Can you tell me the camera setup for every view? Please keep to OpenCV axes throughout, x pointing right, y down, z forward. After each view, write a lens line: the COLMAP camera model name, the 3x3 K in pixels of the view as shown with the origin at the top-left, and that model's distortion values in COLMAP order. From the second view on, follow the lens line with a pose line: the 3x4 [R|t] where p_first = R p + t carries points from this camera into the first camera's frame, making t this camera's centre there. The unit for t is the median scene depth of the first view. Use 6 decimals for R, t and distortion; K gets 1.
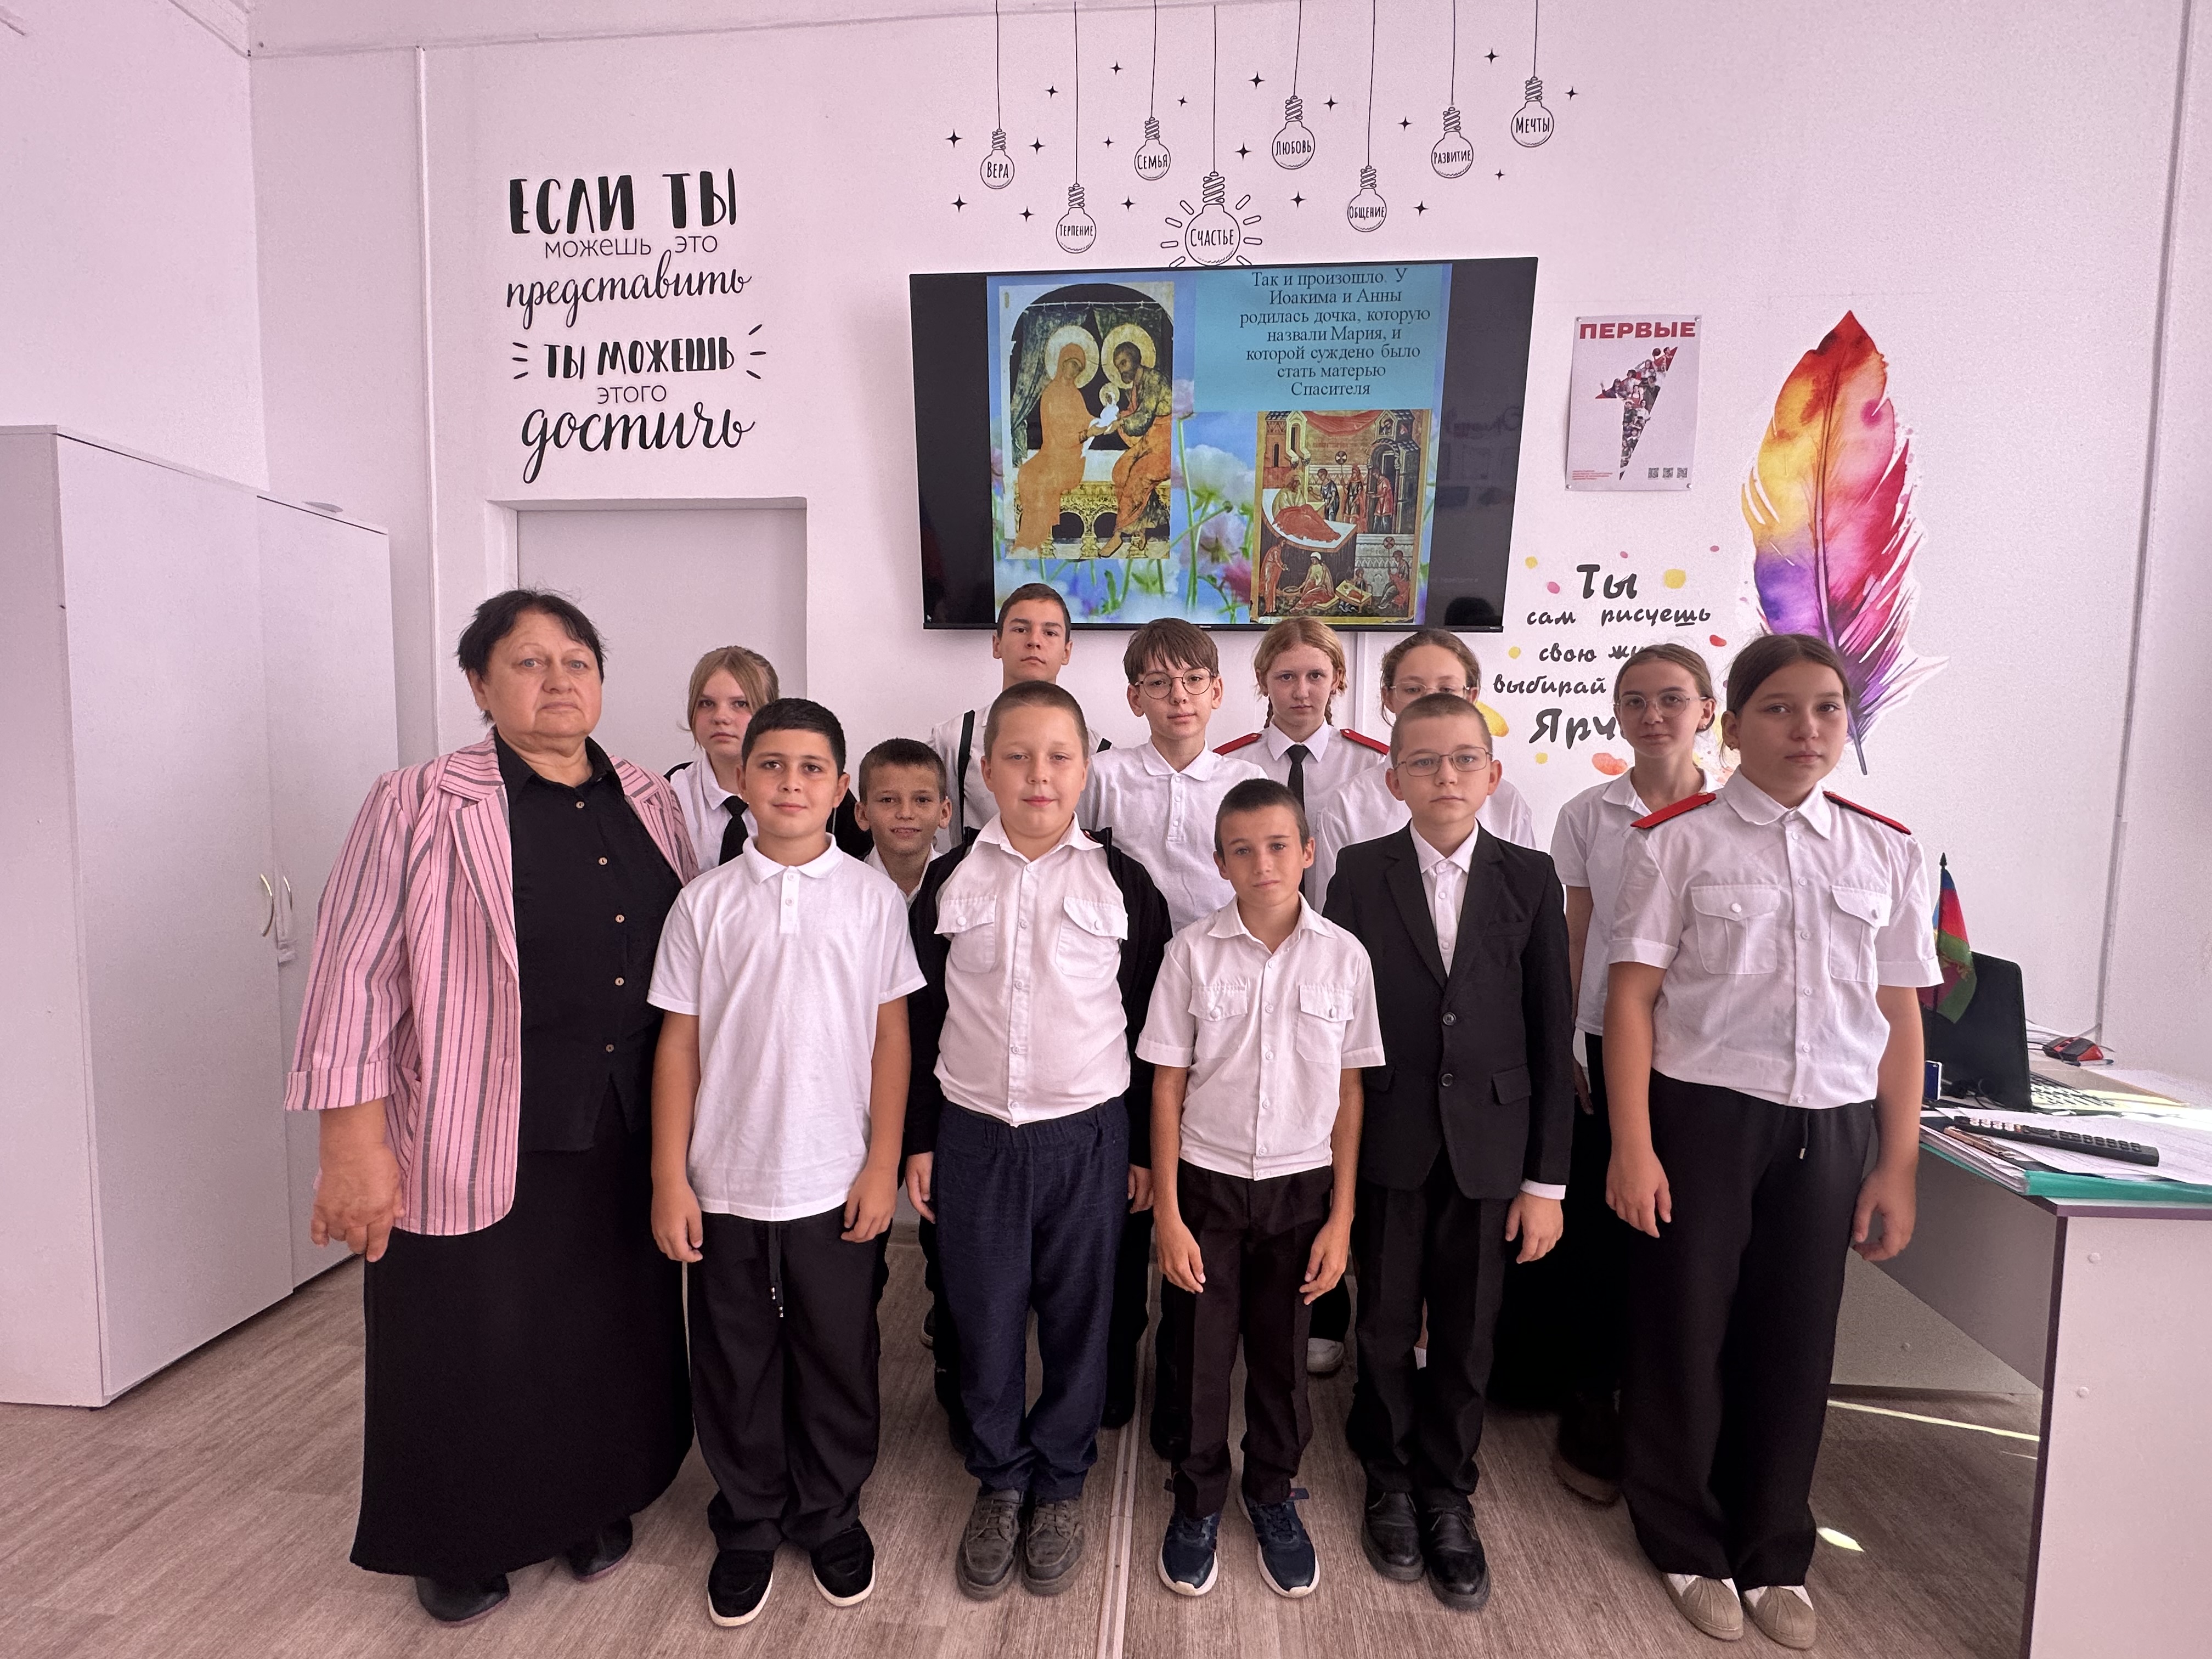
lens RADIAL K [[996.9, 0, 1105.7], [0, 996.9, 830.6], [0, 0, 1]] dist [-0.003091, -0.000283]
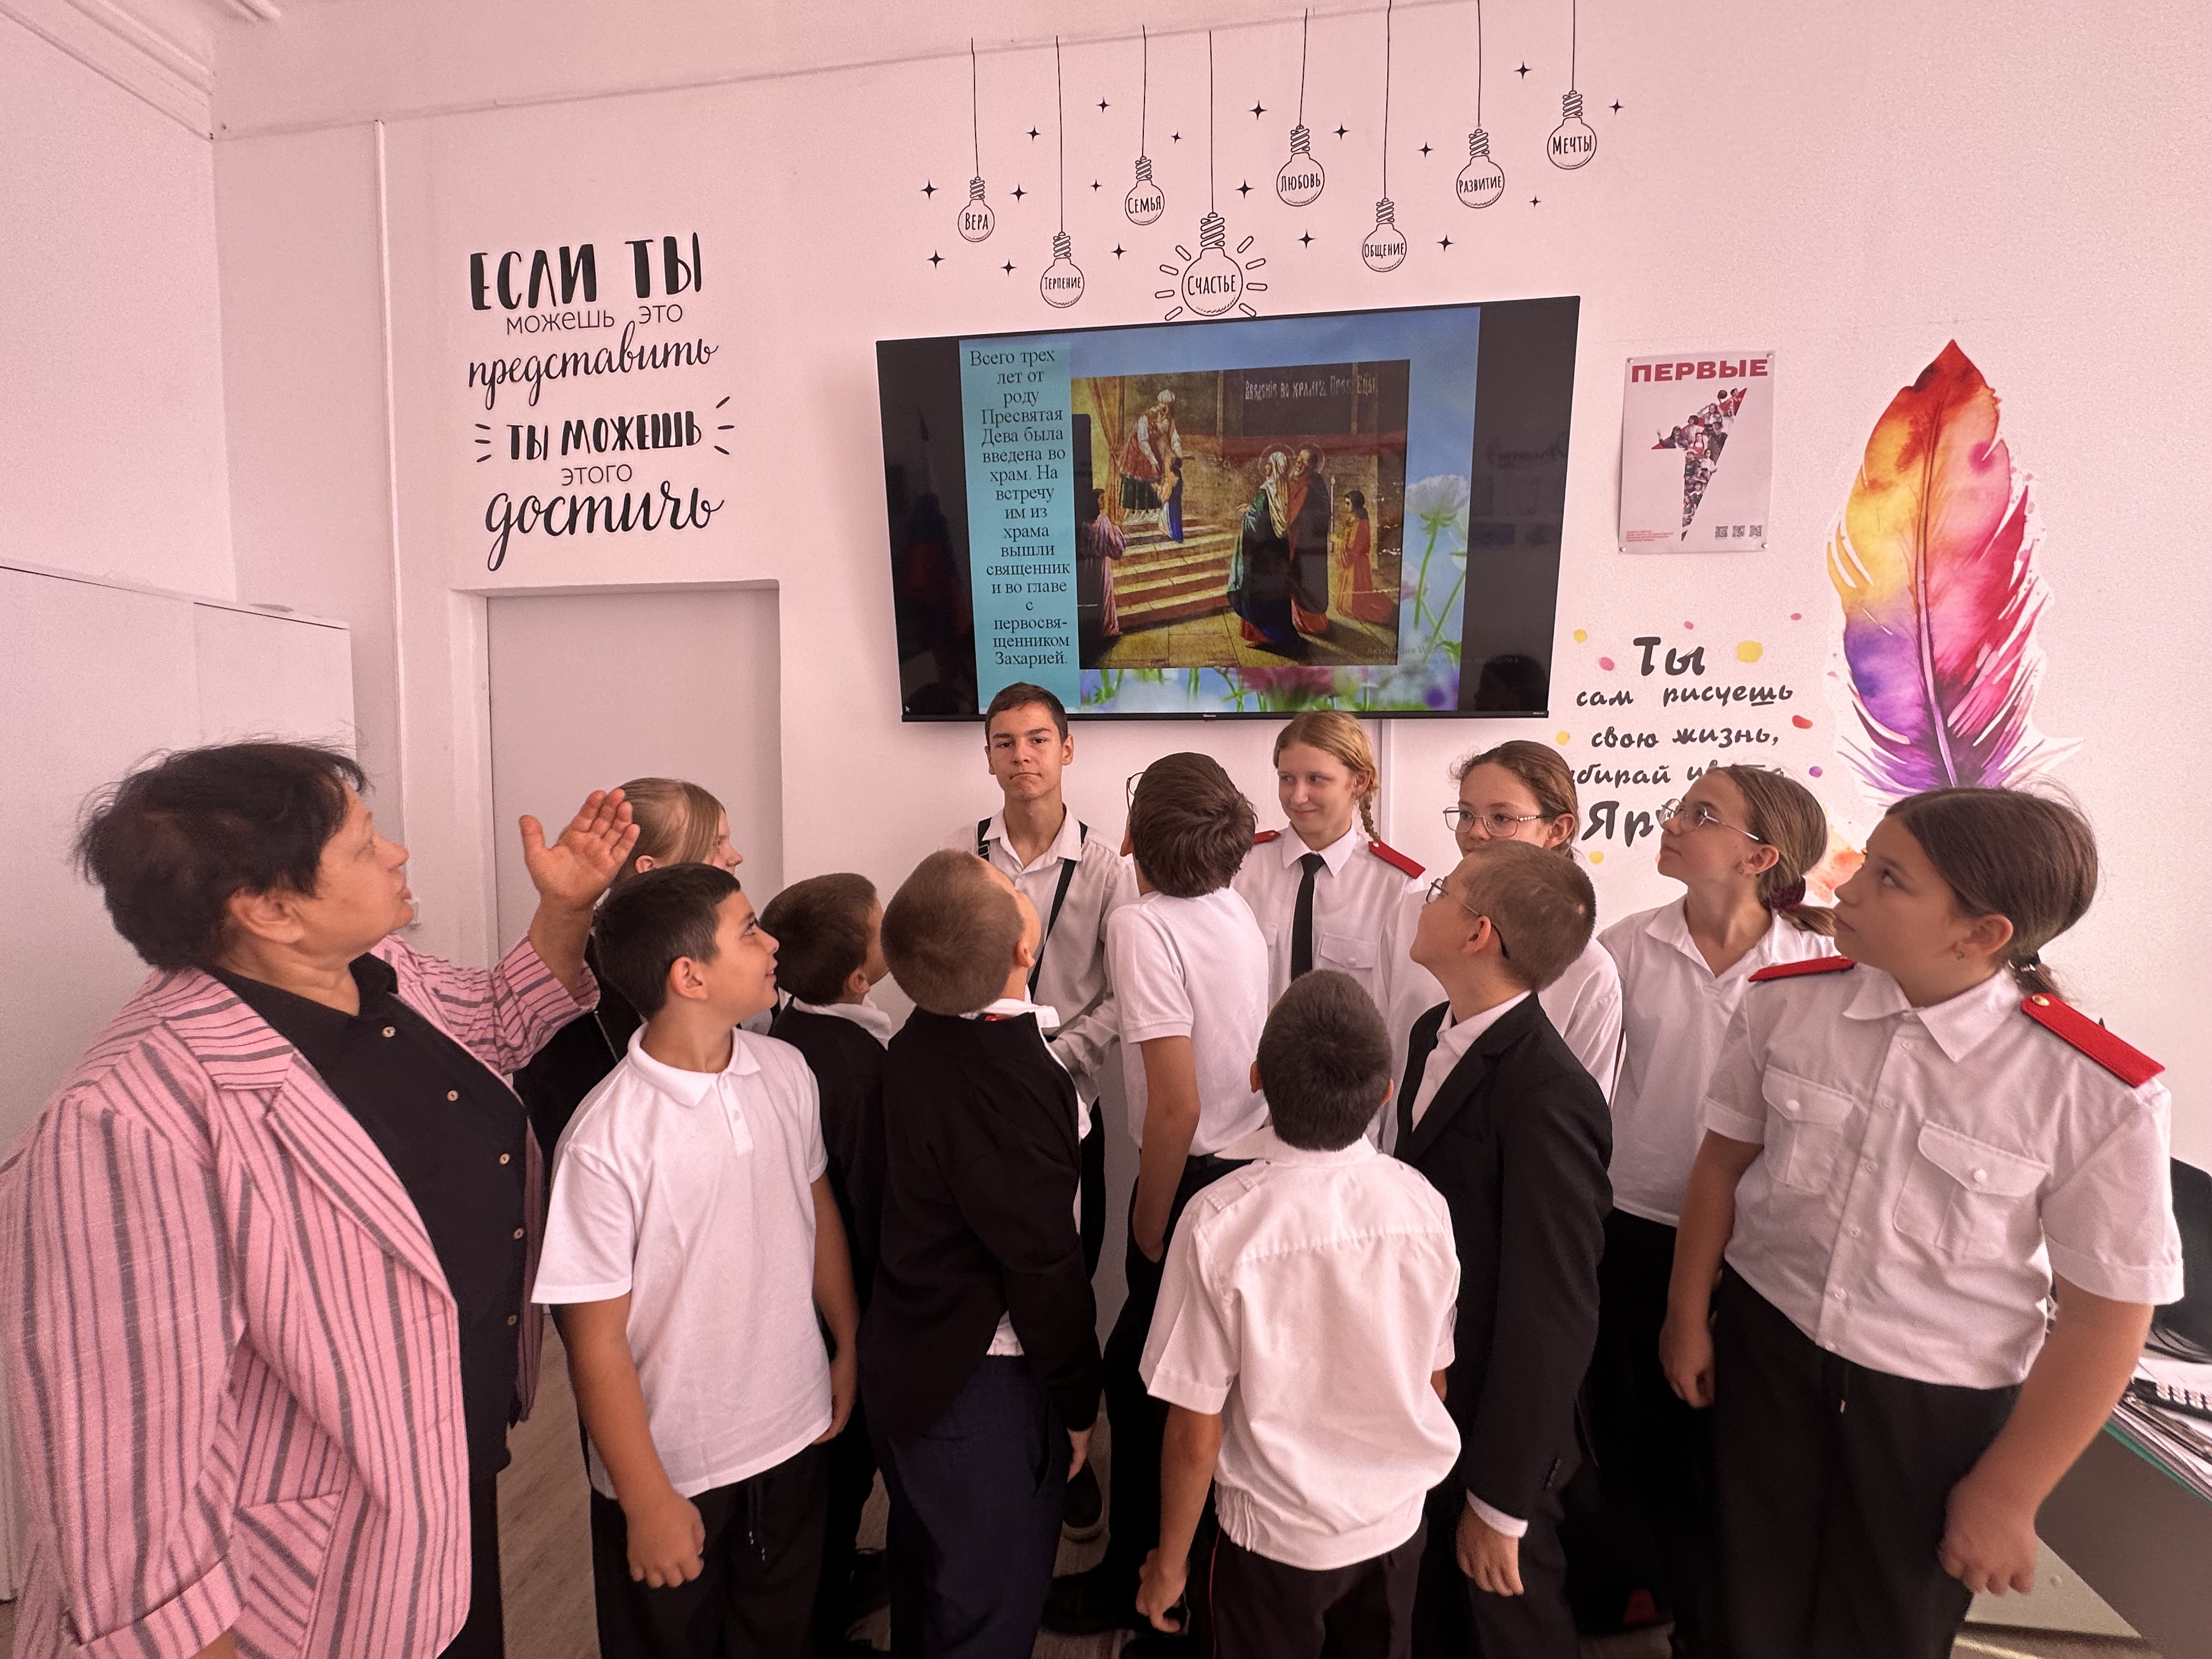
lens RADIAL K [[996.9, 0, 1101.6], [0, 996.9, 833.2], [0, 0, 1]] dist [-0.003091, -0.000283]
pose [[0.998414, -0.012872, -0.054816, 0.050321], [0.012106, 0.999825, -0.014281, -0.086253], [0.054990, 0.013595, 0.998394, 0.098781]]
